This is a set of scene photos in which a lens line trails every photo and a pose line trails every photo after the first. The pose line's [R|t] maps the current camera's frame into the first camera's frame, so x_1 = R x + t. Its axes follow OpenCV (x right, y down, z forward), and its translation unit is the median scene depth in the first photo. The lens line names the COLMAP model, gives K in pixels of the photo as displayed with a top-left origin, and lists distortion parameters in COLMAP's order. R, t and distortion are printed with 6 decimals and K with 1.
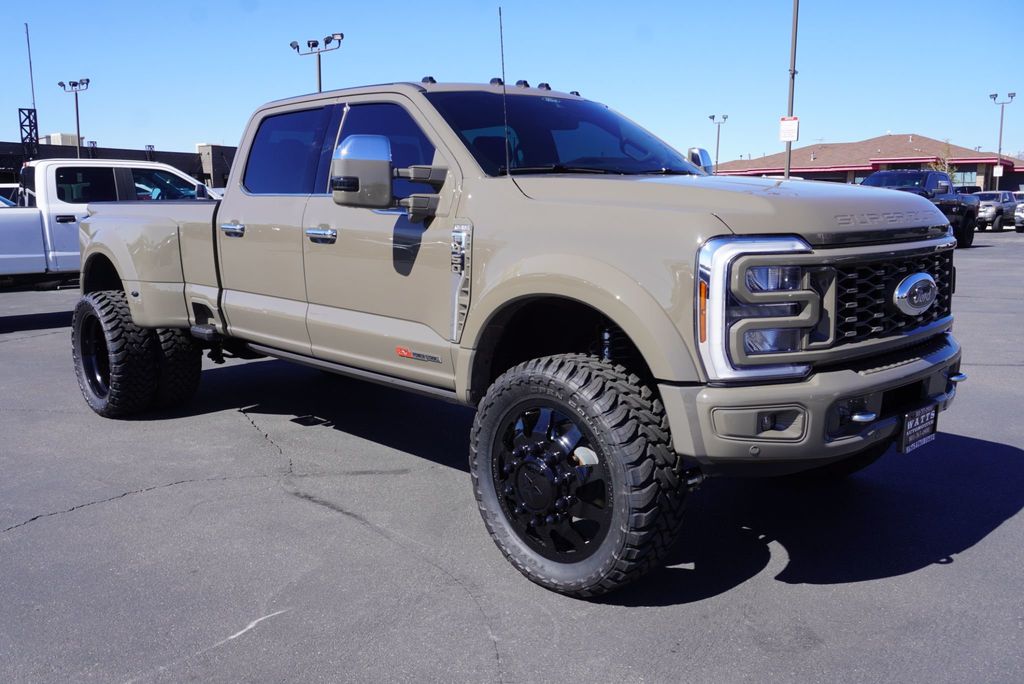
lens RADIAL K [[870.3, 0, 503.0], [0, 870.3, 328.1], [0, 0, 1]] dist [0.010944, 0.014063]
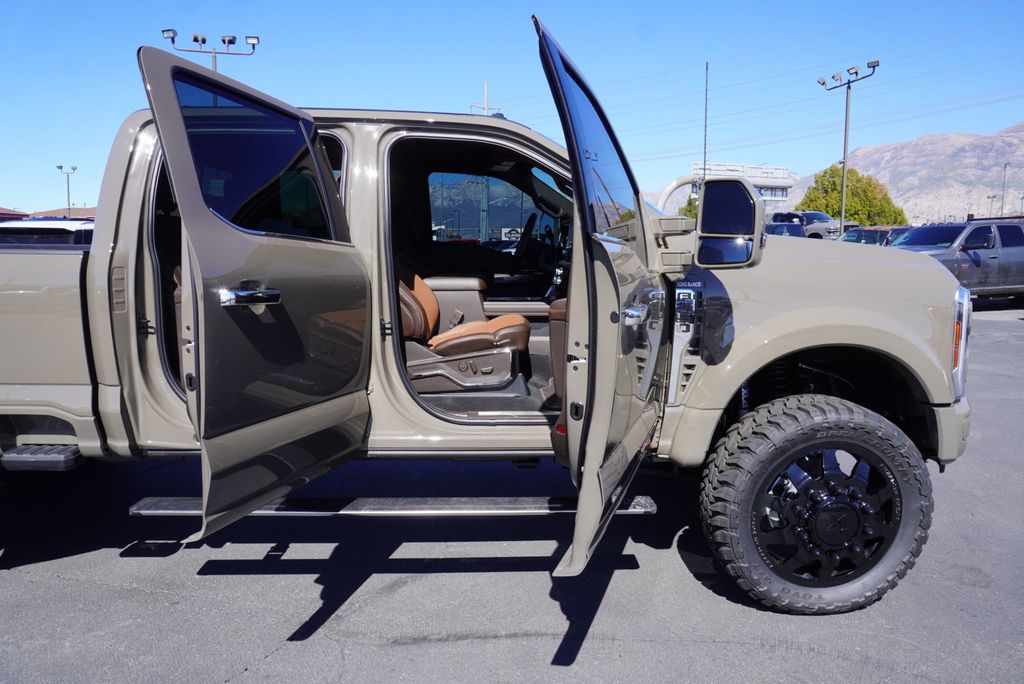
lens RADIAL K [[678.2, 0, 520.5], [0, 678.2, 358.7], [0, 0, 1]] dist [-0.041230, 0.025621]
pose [[0.642975, -0.111389, 0.757743, -0.530241], [0.095238, 0.993317, 0.065205, -0.073429], [-0.759942, 0.030240, 0.649287, 0.489396]]
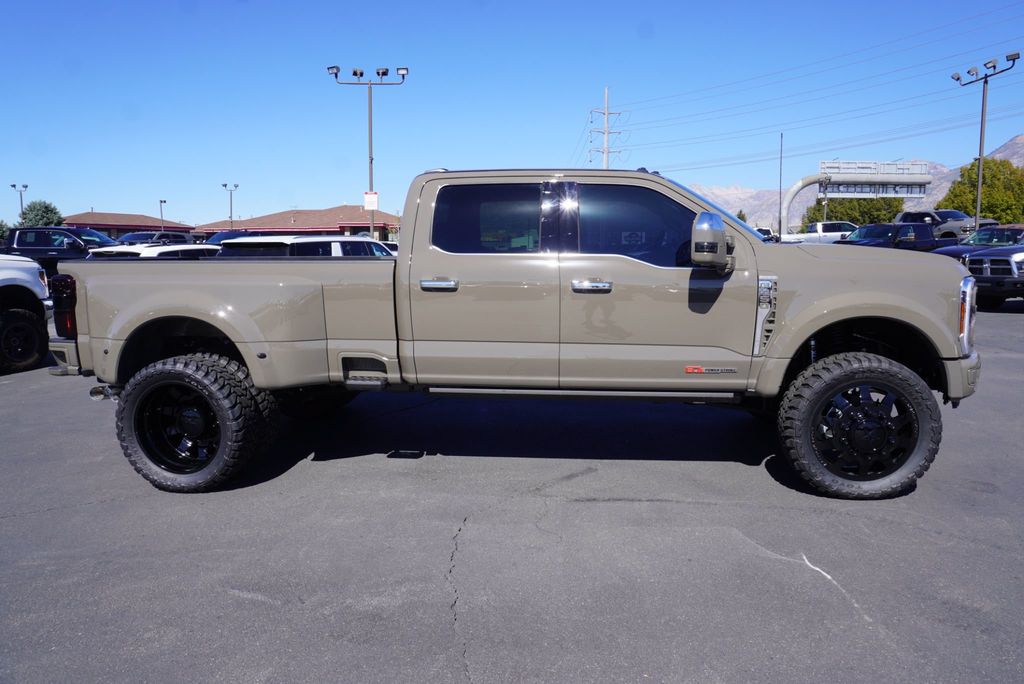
lens RADIAL K [[678.2, 0, 520.0], [0, 678.2, 352.6], [0, 0, 1]] dist [-0.041230, 0.025621]
pose [[0.765344, -0.093252, 0.636830, -0.803618], [0.092411, 0.995118, 0.034656, -0.049472], [-0.636952, 0.032326, 0.770225, 0.291307]]
